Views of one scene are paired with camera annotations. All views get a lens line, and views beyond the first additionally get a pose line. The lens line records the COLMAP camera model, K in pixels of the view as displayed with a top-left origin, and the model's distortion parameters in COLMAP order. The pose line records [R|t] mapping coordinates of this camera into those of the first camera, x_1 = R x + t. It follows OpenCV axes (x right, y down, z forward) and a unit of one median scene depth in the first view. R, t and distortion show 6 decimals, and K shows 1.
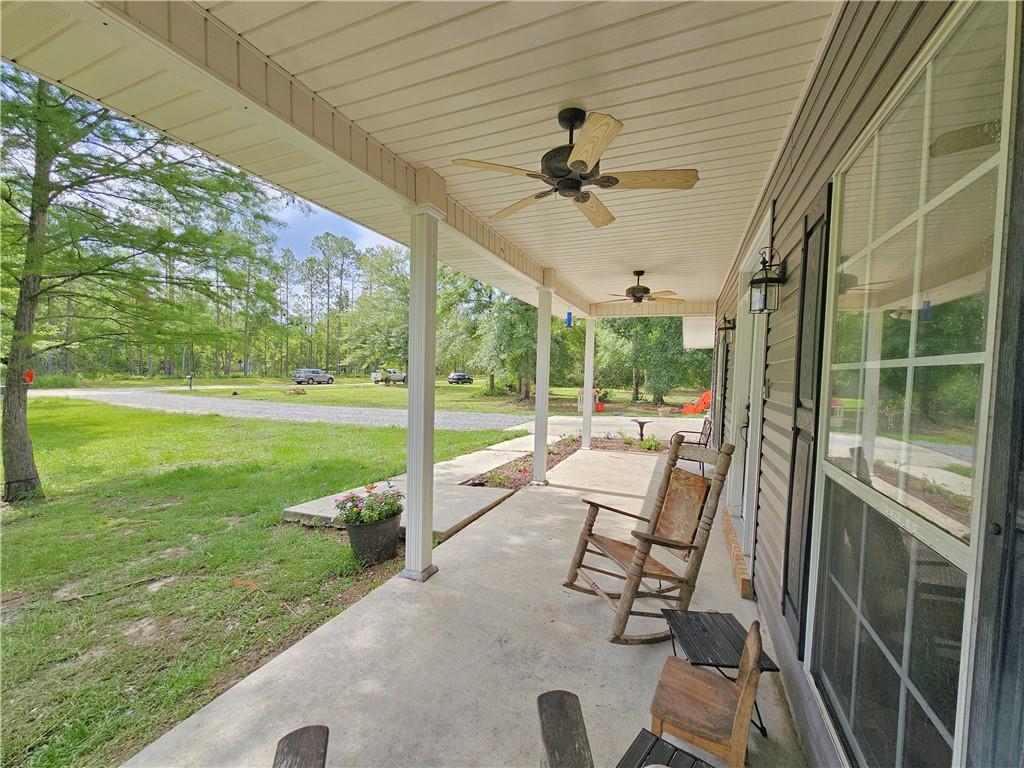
lens RADIAL K [[422.0, 0, 512.0], [0, 422.0, 384.0], [0, 0, 1]] dist [-0.003679, -0.000351]
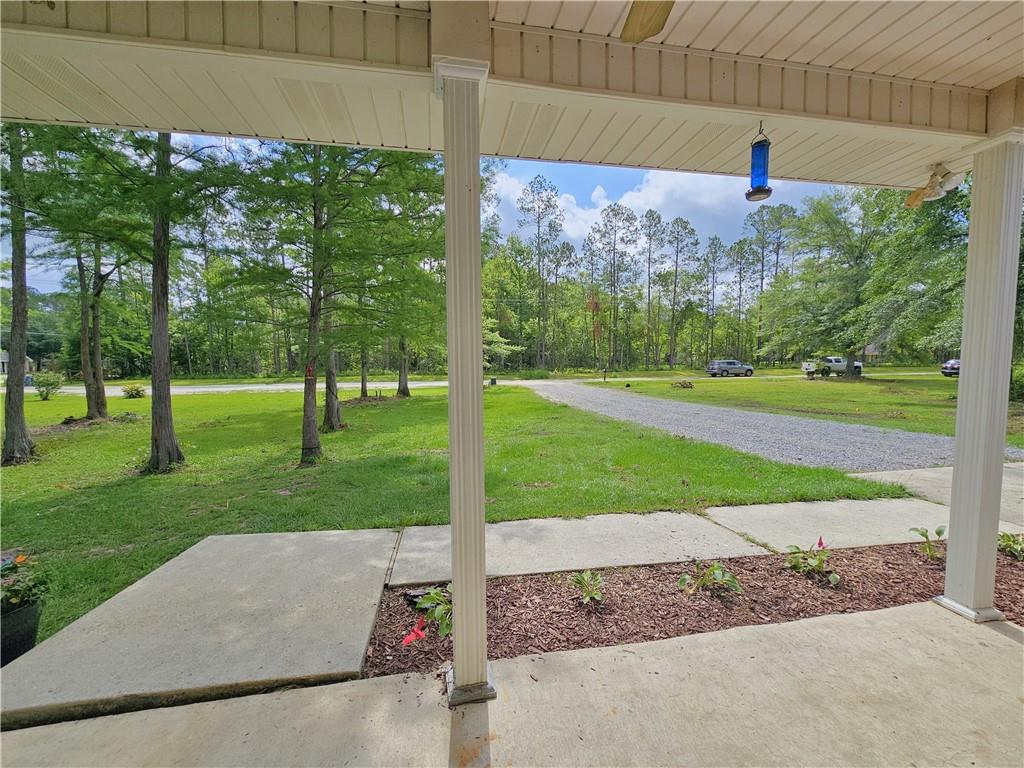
lens RADIAL K [[422.0, 0, 512.0], [0, 422.0, 384.0], [0, 0, 1]] dist [-0.003679, -0.000351]
pose [[0.540364, 0.016261, -0.841275, 0.044415], [-0.000122, 0.999815, 0.019247, -0.001008], [0.841432, -0.010297, 0.540265, 0.105179]]
